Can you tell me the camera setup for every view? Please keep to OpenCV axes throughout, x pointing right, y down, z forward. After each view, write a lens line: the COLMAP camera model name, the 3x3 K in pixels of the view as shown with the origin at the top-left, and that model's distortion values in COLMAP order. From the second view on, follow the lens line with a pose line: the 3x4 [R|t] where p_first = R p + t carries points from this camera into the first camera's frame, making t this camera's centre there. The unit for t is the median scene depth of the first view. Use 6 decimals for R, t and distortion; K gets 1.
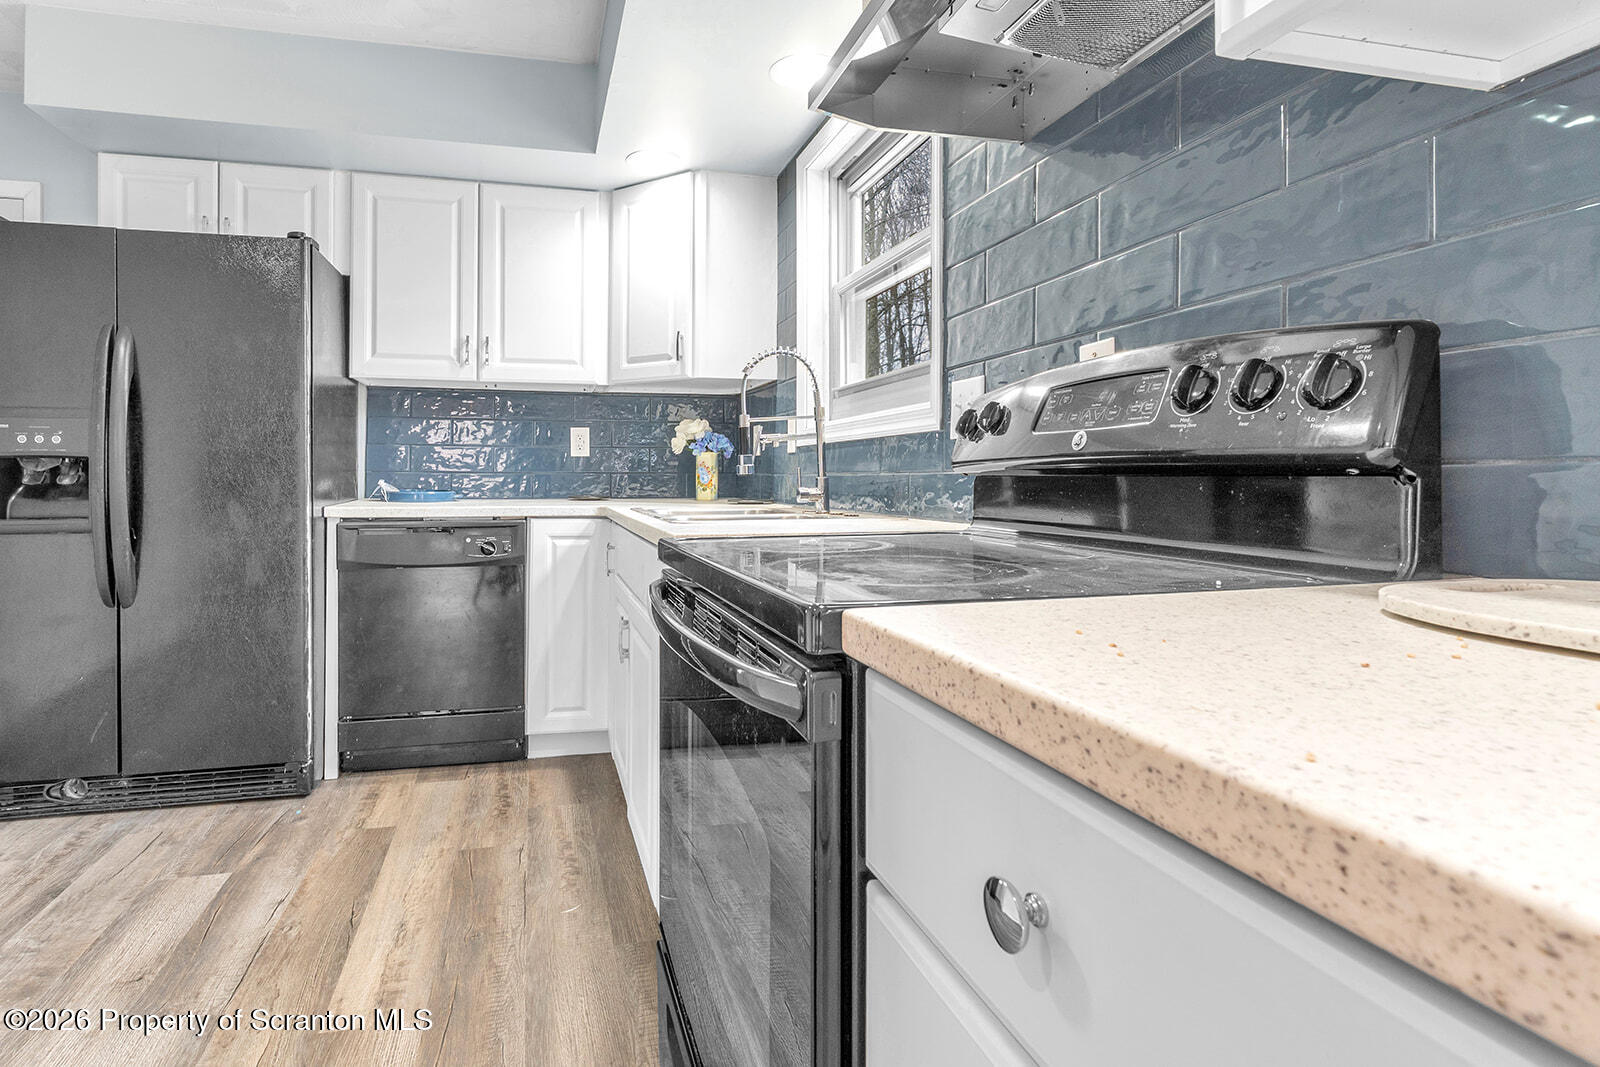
lens RADIAL K [[751.1, 0, 710.0], [0, 751.1, 478.5], [0, 0, 1]] dist [0.006789, -0.004189]
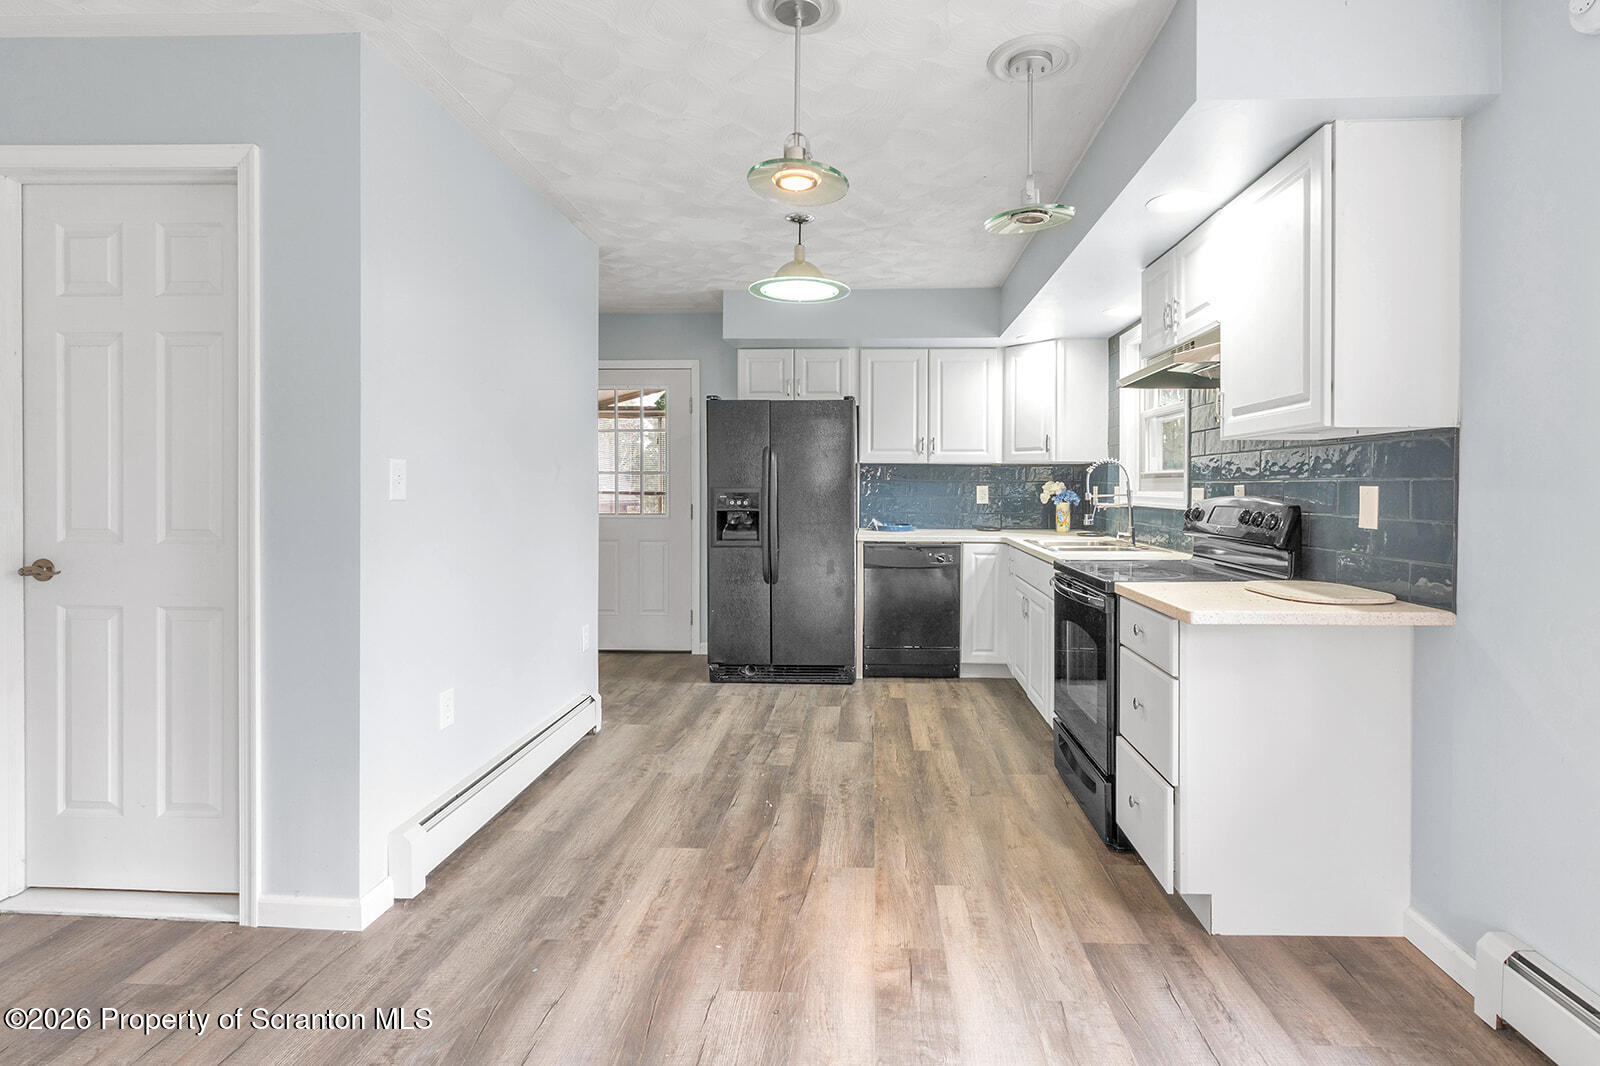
lens RADIAL K [[751.1, 0, 828.2], [0, 751.1, 485.3], [0, 0, 1]] dist [0.006789, -0.004189]
pose [[0.959873, -0.002053, -0.280428, -0.046854], [0.002634, 0.999995, 0.001697, -0.096771], [0.280423, -0.002368, 0.959874, -0.892735]]
